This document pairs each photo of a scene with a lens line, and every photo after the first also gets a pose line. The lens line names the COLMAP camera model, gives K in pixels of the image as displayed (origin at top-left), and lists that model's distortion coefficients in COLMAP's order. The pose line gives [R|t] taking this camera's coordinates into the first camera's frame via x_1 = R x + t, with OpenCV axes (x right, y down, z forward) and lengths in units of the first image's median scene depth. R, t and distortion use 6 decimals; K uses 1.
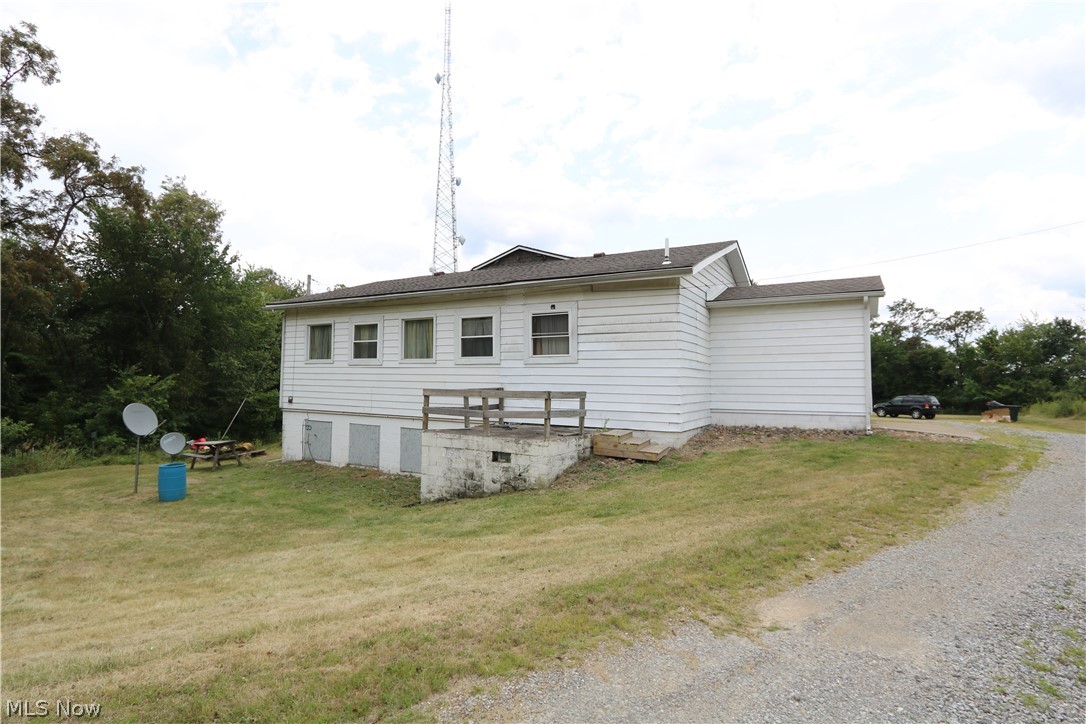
lens RADIAL K [[537.7, 0, 543.0], [0, 537.7, 362.0], [0, 0, 1]] dist [-0.002123, -0.000051]
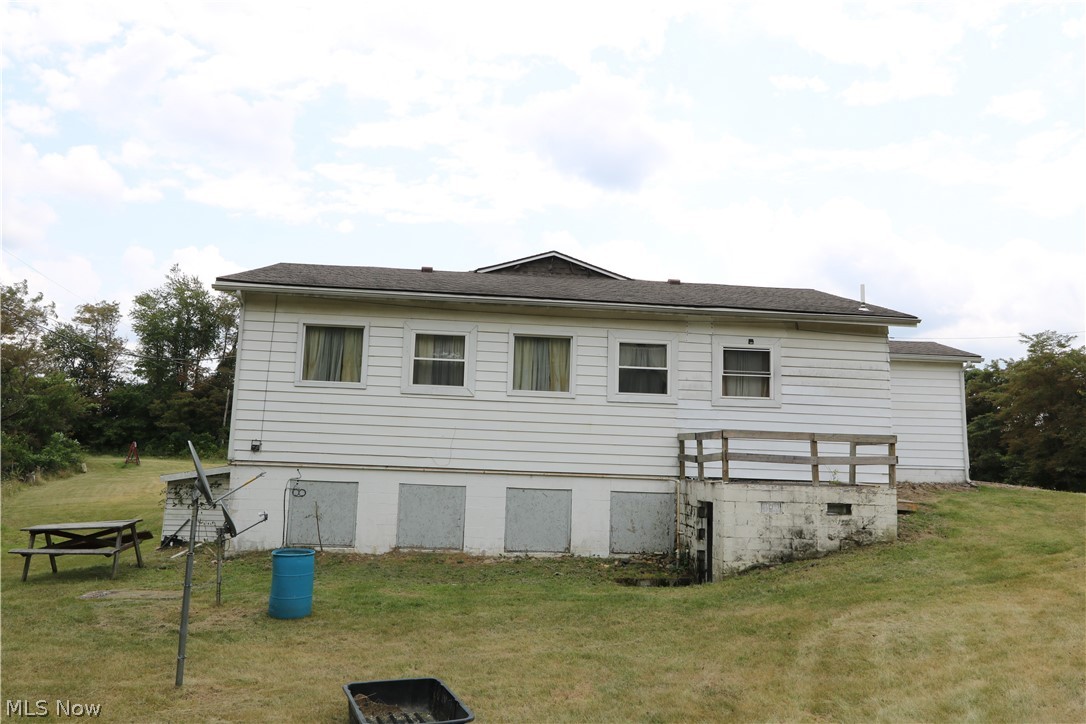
lens RADIAL K [[752.0, 0, 543.0], [0, 752.0, 362.0], [0, 0, 1]] dist [-0.003128, 0.000054]
pose [[0.824028, 0.085908, 0.559998, -0.925178], [-0.043479, 0.995111, -0.088680, 0.051955], [-0.564878, 0.048727, 0.823735, 0.192002]]
